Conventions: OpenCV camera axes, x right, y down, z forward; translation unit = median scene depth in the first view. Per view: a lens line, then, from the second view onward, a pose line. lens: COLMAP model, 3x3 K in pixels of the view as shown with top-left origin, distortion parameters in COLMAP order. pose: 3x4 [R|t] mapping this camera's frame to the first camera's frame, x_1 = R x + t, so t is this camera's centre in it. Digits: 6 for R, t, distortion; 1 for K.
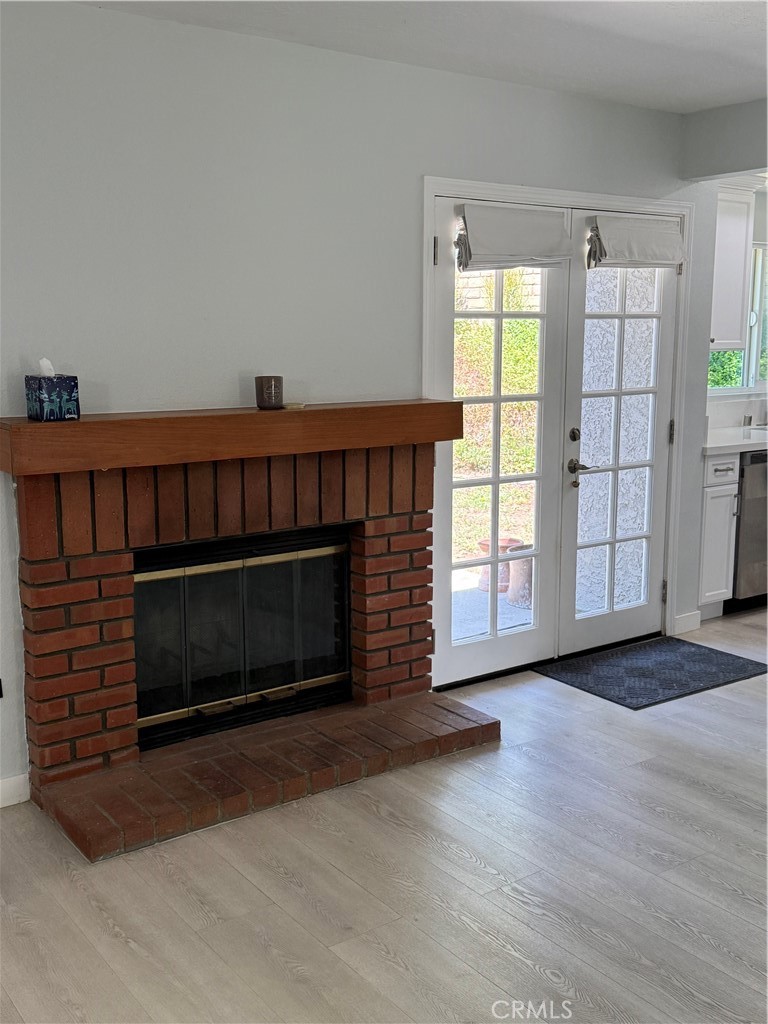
lens RADIAL K [[1069.4, 0, 383.7], [0, 1069.4, 511.4], [0, 0, 1]] dist [-0.004954, 0.000000]
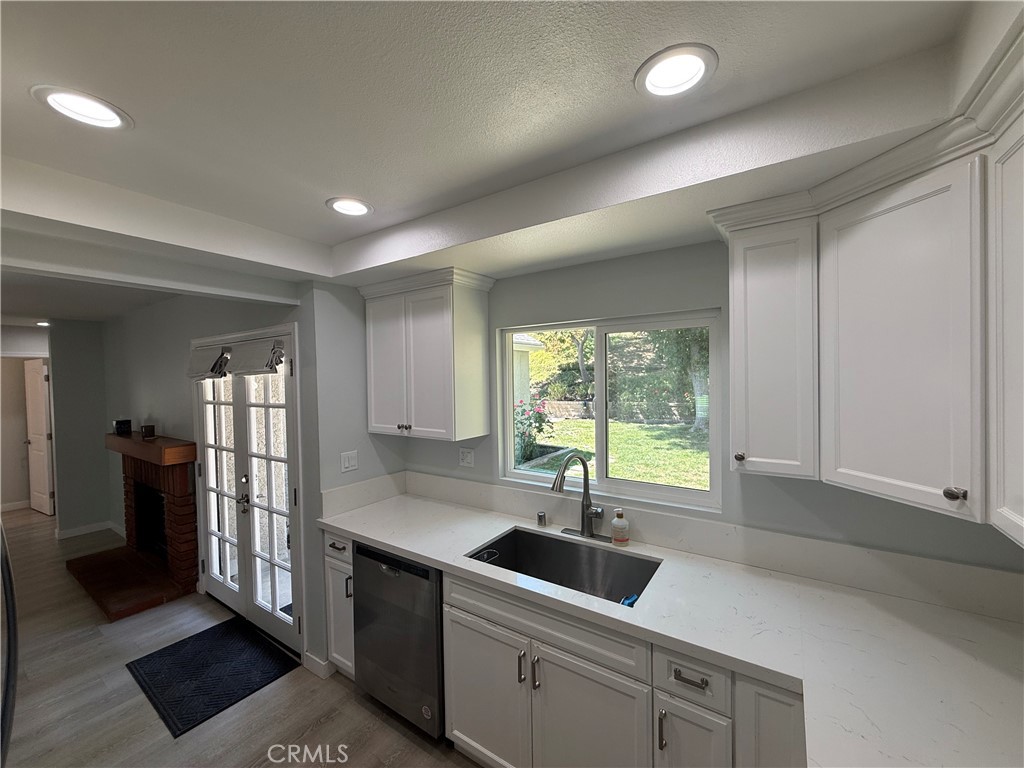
lens RADIAL K [[408.8, 0, 511.5], [0, 408.8, 382.7], [0, 0, 1]] dist [-0.002728, -0.000153]
pose [[0.351281, 0.025439, -0.935924, 0.846212], [-0.132215, 0.990961, -0.022689, -0.243210], [0.926888, 0.131713, 0.351470, 1.100195]]
